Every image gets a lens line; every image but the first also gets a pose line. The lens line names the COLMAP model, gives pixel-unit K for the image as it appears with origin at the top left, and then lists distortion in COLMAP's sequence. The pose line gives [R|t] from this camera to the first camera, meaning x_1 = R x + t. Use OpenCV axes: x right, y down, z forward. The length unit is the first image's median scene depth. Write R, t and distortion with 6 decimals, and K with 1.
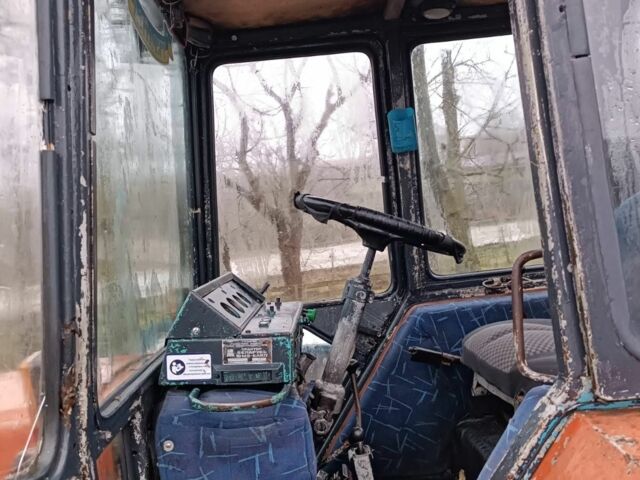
lens RADIAL K [[622.8, 0, 323.0], [0, 622.8, 241.2], [0, 0, 1]] dist [0.035341, 0.003298]
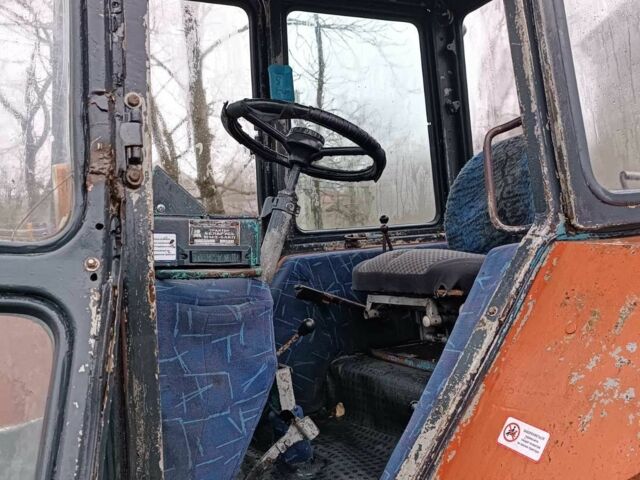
lens RADIAL K [[622.8, 0, 323.0], [0, 622.8, 241.2], [0, 0, 1]] dist [0.035341, 0.003298]
pose [[0.909154, 0.039810, 0.414554, -0.377234], [-0.005280, 0.996443, -0.084108, 0.276870], [-0.416428, 0.074278, 0.906130, 0.063441]]
